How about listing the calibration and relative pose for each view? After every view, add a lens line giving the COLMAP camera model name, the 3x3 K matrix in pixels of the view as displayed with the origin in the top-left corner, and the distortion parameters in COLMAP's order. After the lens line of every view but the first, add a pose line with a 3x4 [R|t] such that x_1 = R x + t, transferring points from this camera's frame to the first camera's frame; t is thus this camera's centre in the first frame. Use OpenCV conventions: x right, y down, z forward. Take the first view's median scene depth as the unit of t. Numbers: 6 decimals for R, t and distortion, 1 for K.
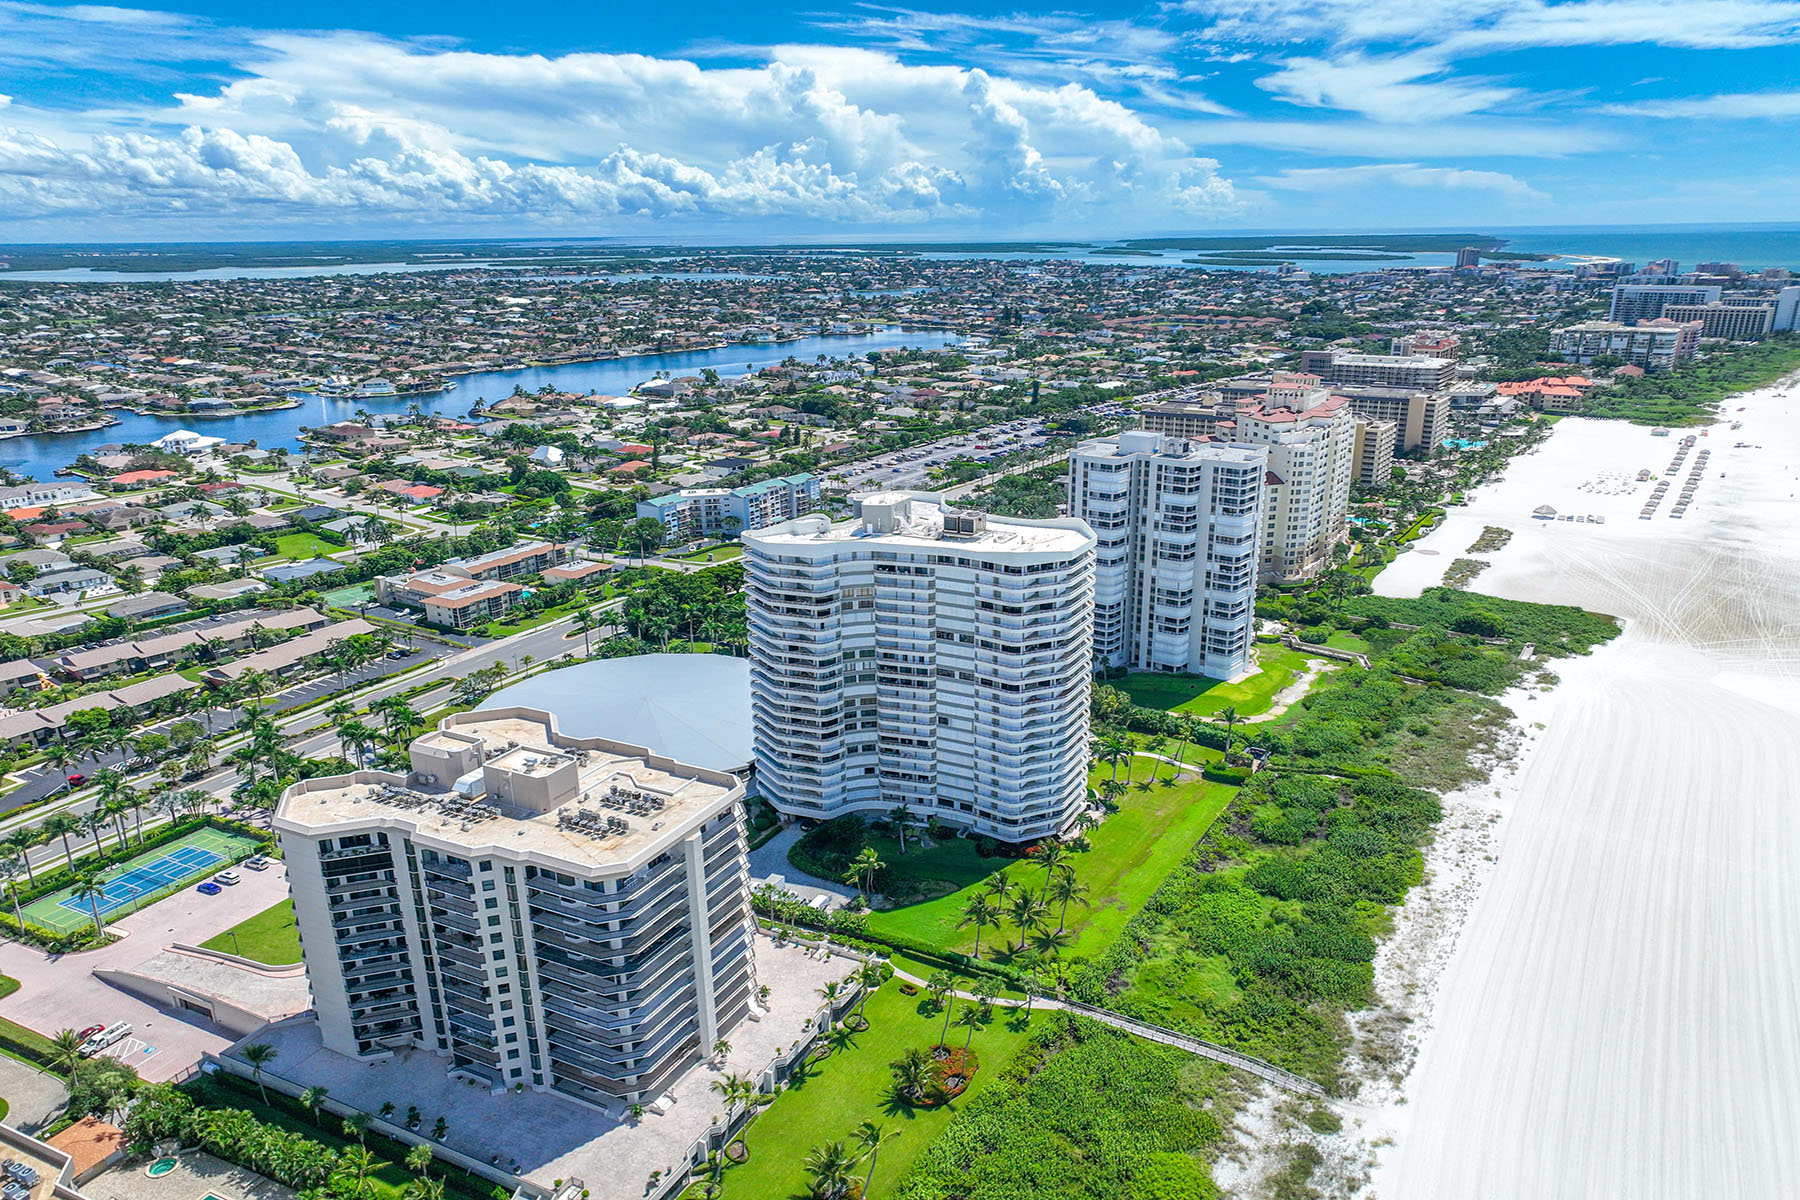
lens RADIAL K [[1228.6, 0, 900.0], [0, 1228.6, 600.0], [0, 0, 1]] dist [-0.002753, -0.003505]
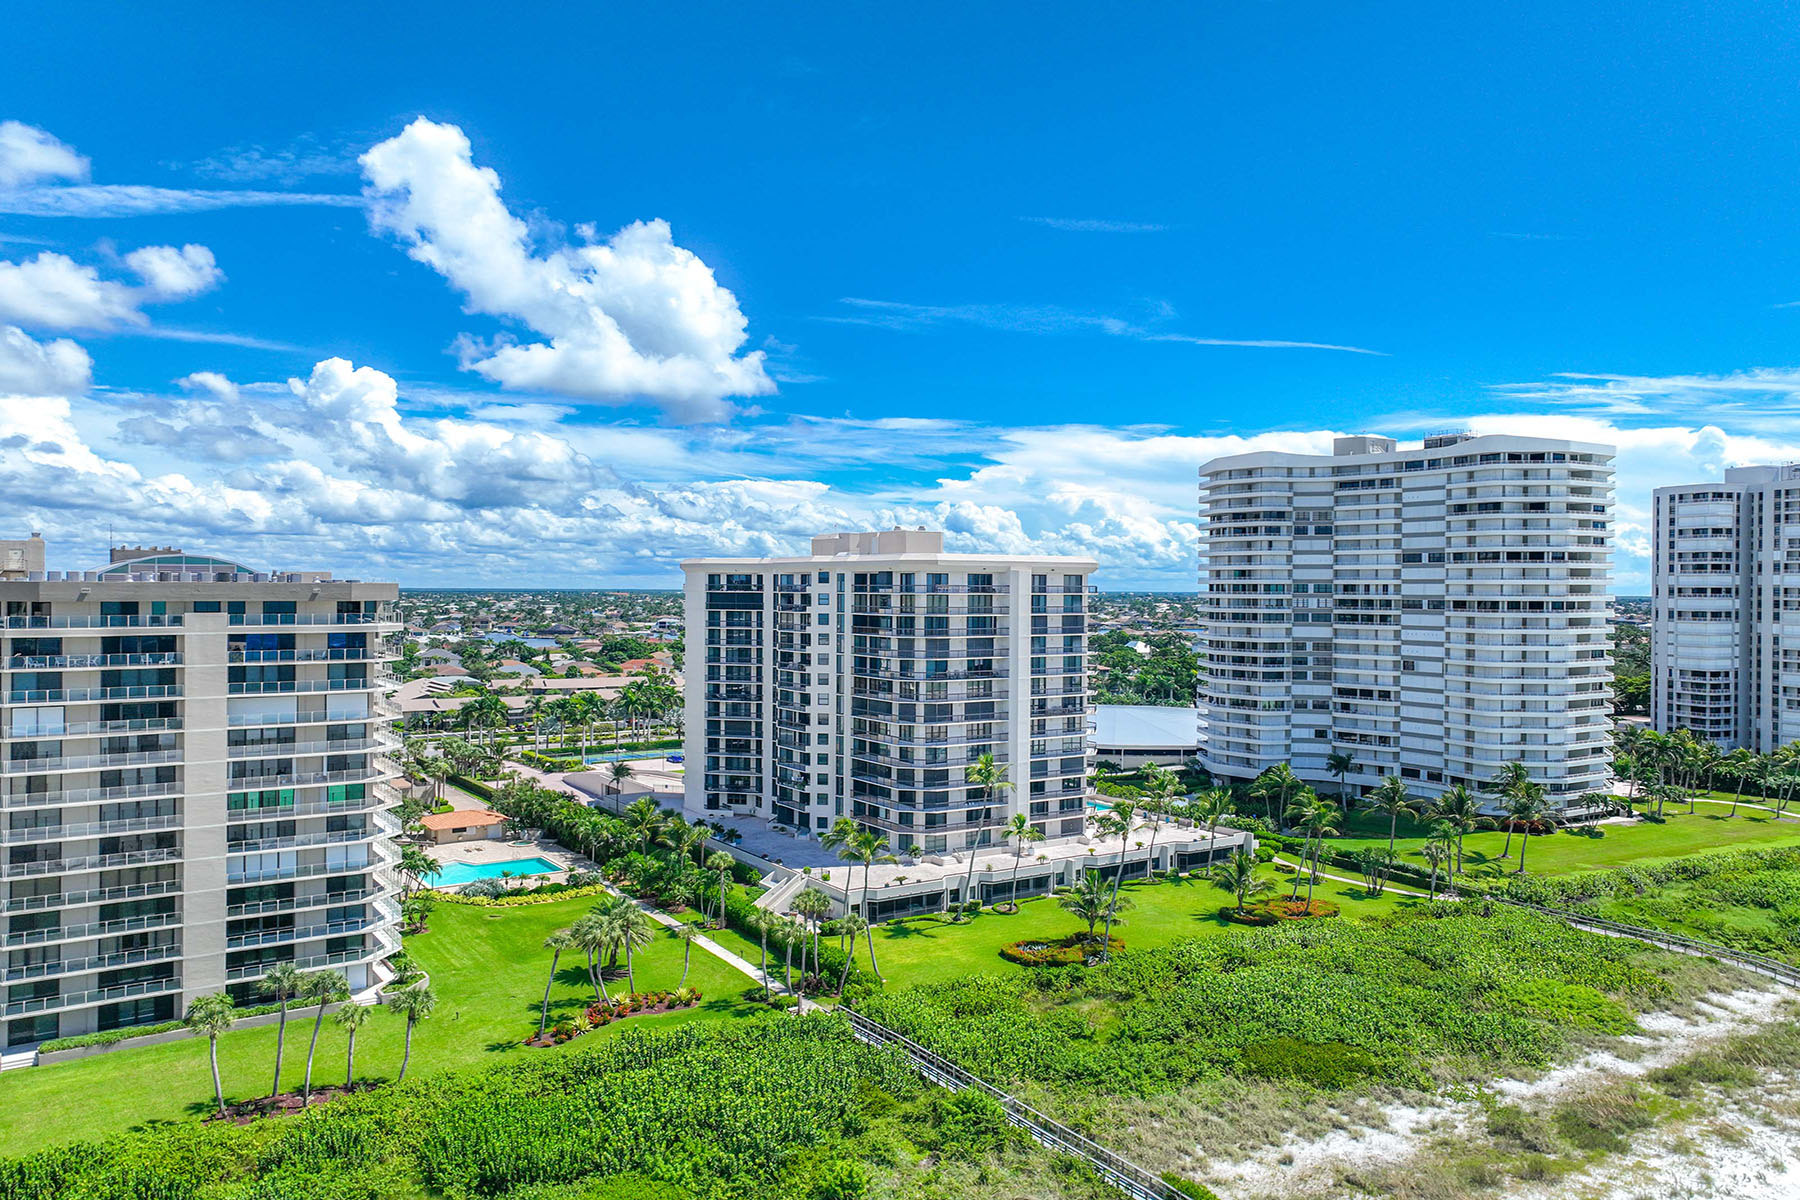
lens RADIAL K [[1236.2, 0, 900.0], [0, 1236.2, 600.0], [0, 0, 1]] dist [-0.032580, -0.001270]
pose [[0.852529, 0.014293, -0.522484, 0.138261], [-0.185798, 0.942625, -0.277377, 0.277288], [0.488542, 0.333548, 0.806271, 0.114820]]
